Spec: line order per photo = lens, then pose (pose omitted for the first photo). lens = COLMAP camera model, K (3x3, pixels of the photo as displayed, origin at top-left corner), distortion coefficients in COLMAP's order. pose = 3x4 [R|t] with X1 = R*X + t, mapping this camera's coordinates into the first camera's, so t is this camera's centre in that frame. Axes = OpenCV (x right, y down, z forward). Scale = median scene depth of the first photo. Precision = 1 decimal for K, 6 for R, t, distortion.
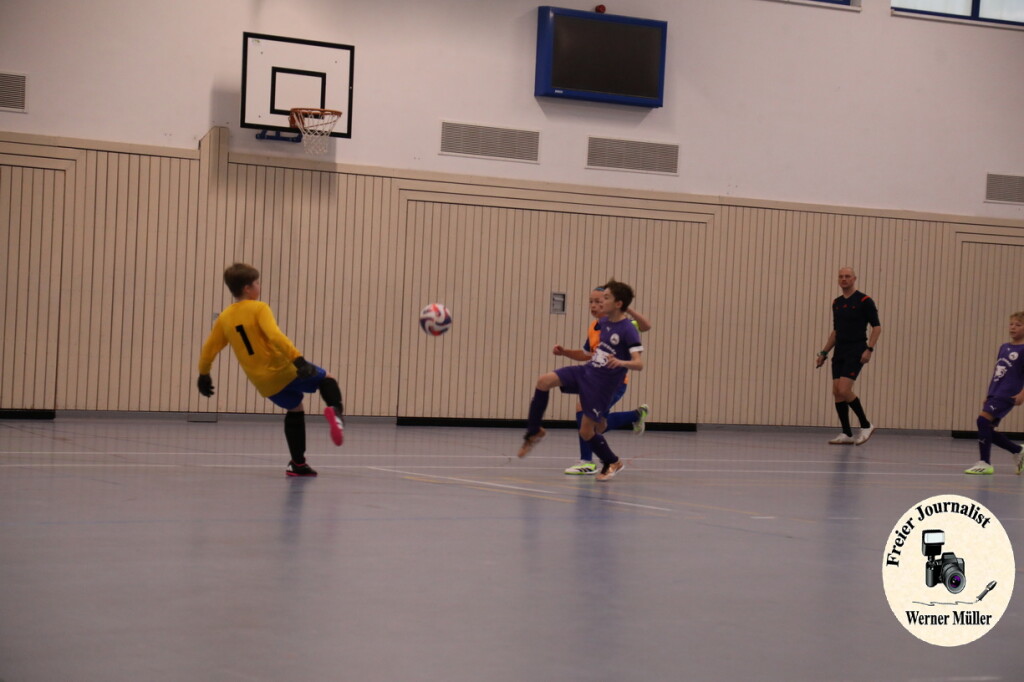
lens RADIAL K [[2703.8, 0, 514.5], [0, 2703.8, 342.0], [0, 0, 1]] dist [0.524630, 0.000000]
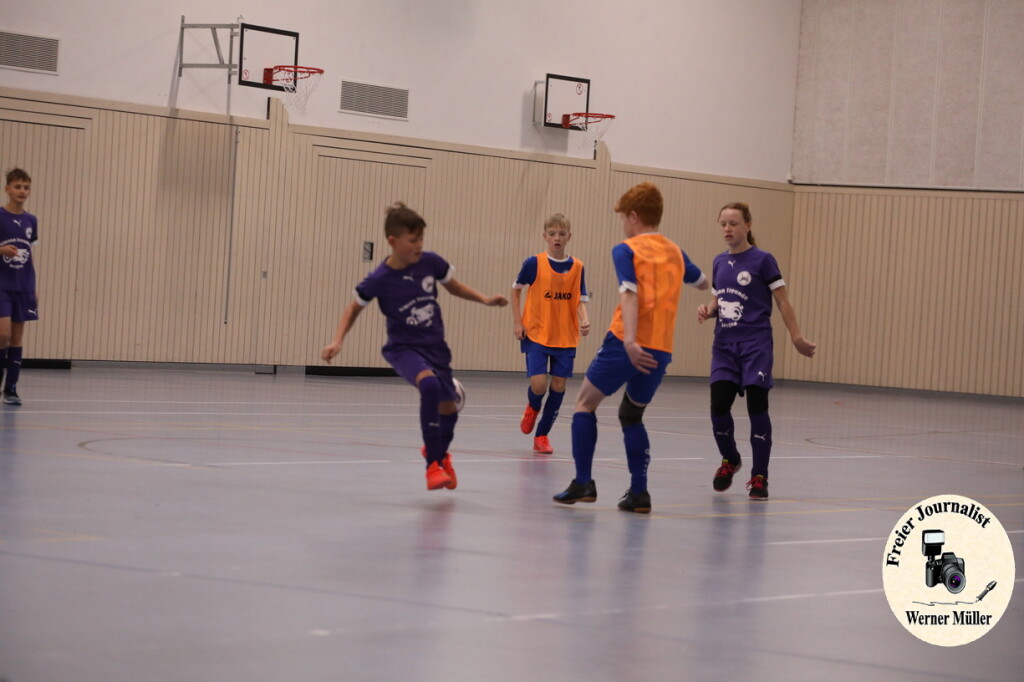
lens RADIAL K [[3807.9, 0, 502.3], [0, 3807.9, 339.1], [0, 0, 1]] dist [0.479030, 0.000000]
pose [[0.925505, 0.005246, 0.378698, -0.517690], [-0.016648, 0.999501, 0.026842, -0.022615], [-0.378368, -0.031147, 0.925131, -0.367434]]
